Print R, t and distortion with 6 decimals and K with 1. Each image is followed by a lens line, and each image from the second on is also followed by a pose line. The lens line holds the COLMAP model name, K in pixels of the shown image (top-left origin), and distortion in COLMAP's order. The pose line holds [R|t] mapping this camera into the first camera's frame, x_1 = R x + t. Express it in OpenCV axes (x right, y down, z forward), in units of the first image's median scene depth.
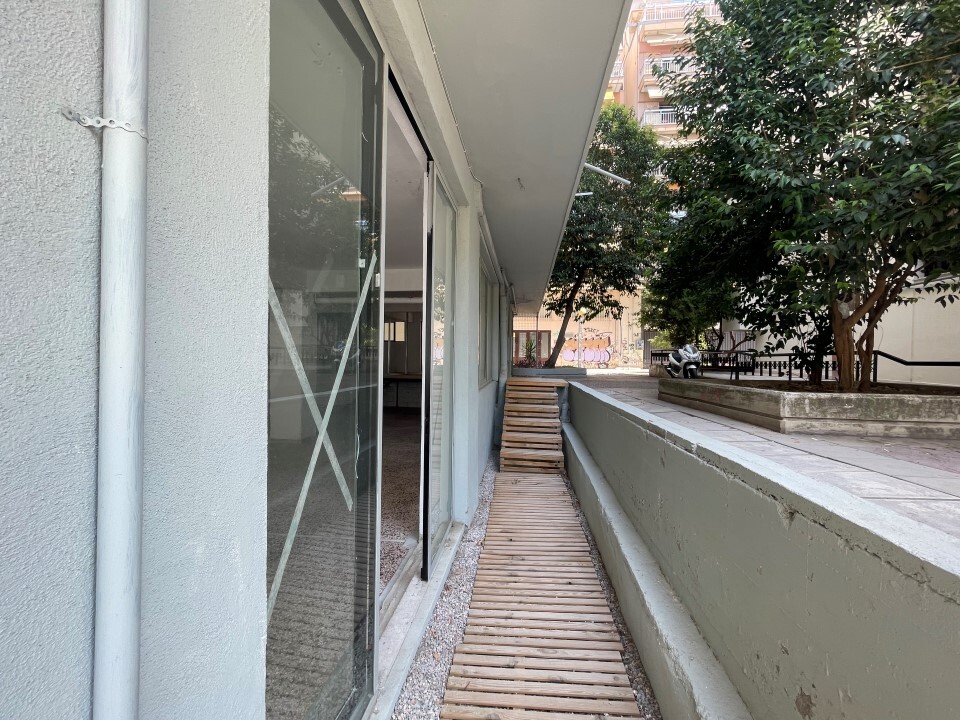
lens RADIAL K [[386.8, 0, 479.7], [0, 386.8, 356.4], [0, 0, 1]] dist [-0.001238, -0.000865]
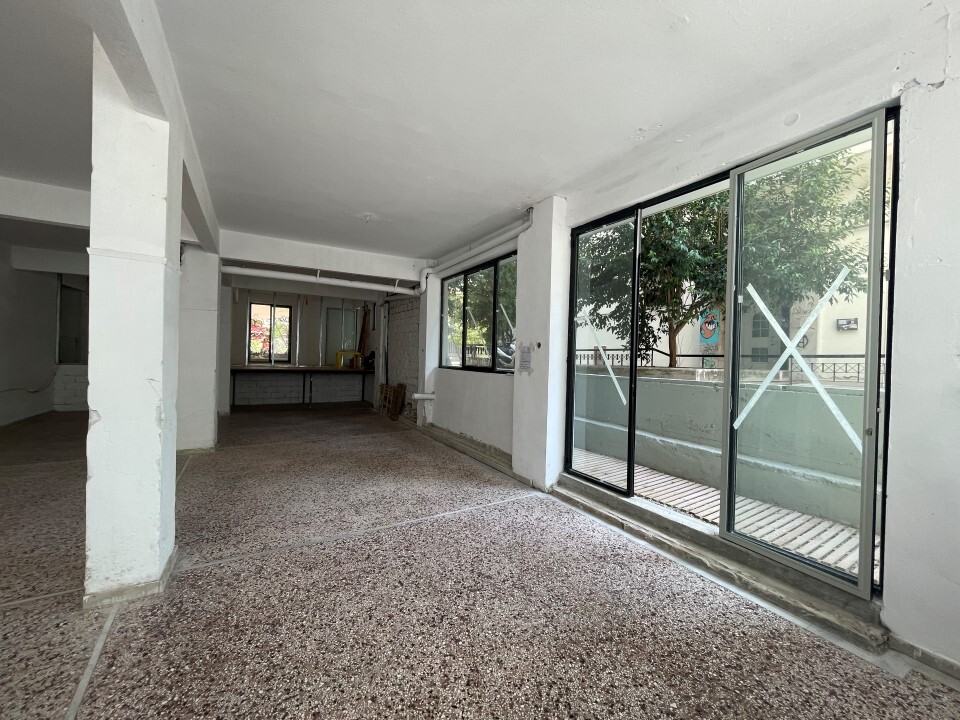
lens RADIAL K [[386.8, 0, 479.7], [0, 386.8, 356.4], [0, 0, 1]] dist [-0.001238, -0.000865]
pose [[0.797457, 0.010129, 0.603291, -0.567507], [-0.020076, 0.999751, 0.009753, 0.017925], [-0.603041, -0.019889, 0.797462, 0.073801]]
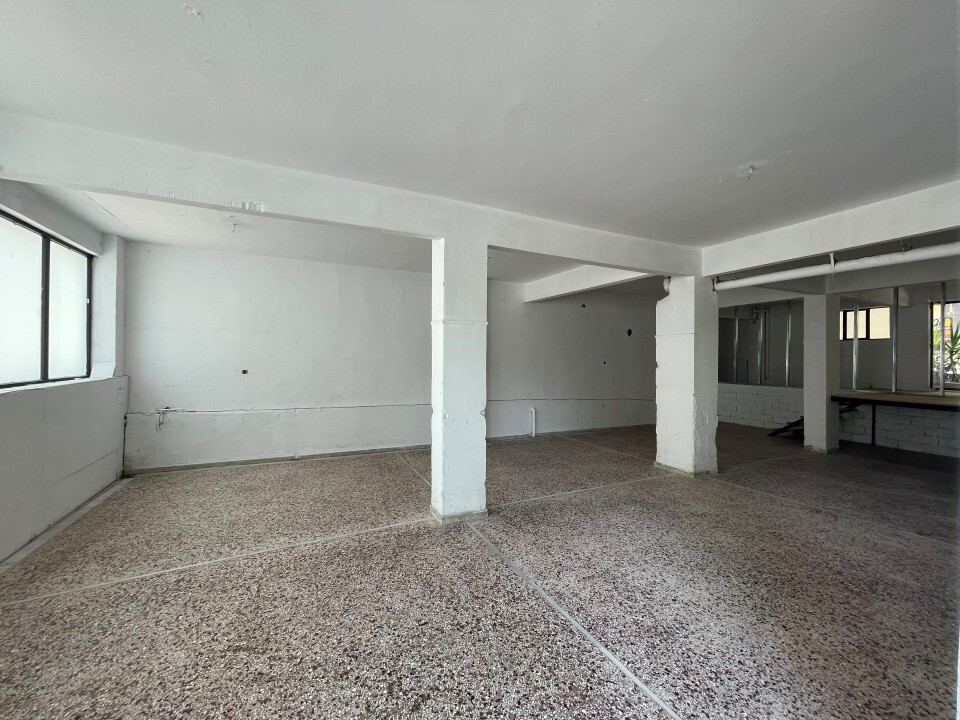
lens RADIAL K [[386.8, 0, 479.7], [0, 386.8, 356.4], [0, 0, 1]] dist [-0.001238, -0.000865]
pose [[0.531633, -0.008793, -0.846929, -0.049122], [-0.003466, 0.999915, -0.012556, -0.000870], [0.846968, 0.009611, 0.531557, 0.272636]]
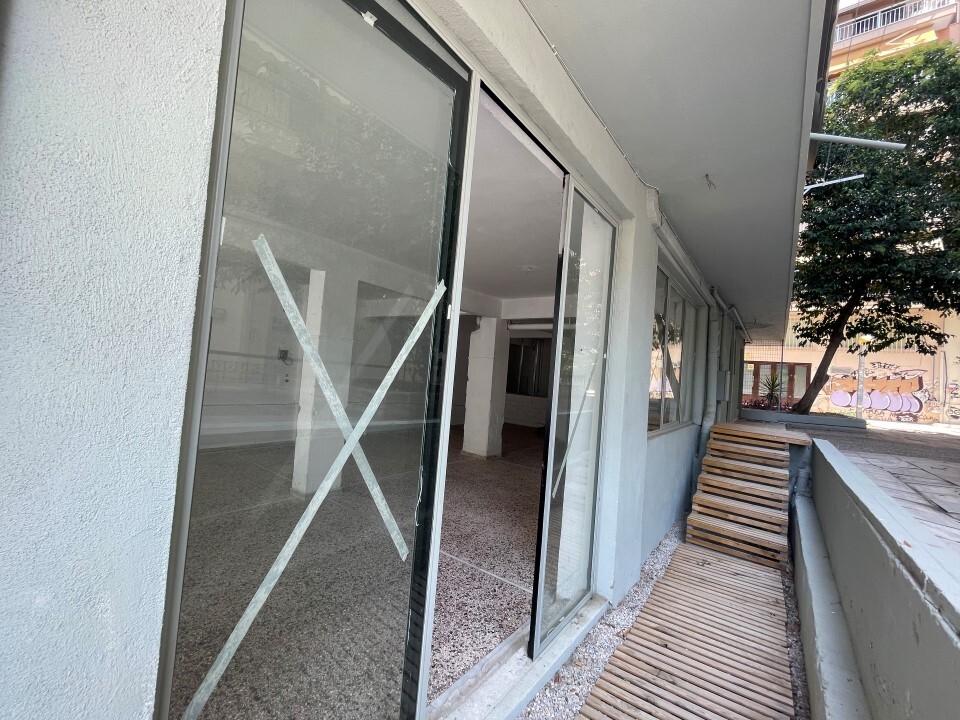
lens RADIAL K [[386.8, 0, 479.7], [0, 386.8, 356.4], [0, 0, 1]] dist [-0.001238, -0.000865]
pose [[0.856864, 0.036388, -0.514256, 0.066744], [-0.068309, 0.996725, -0.043291, -0.014191], [0.510996, 0.072222, 0.856543, 0.063974]]
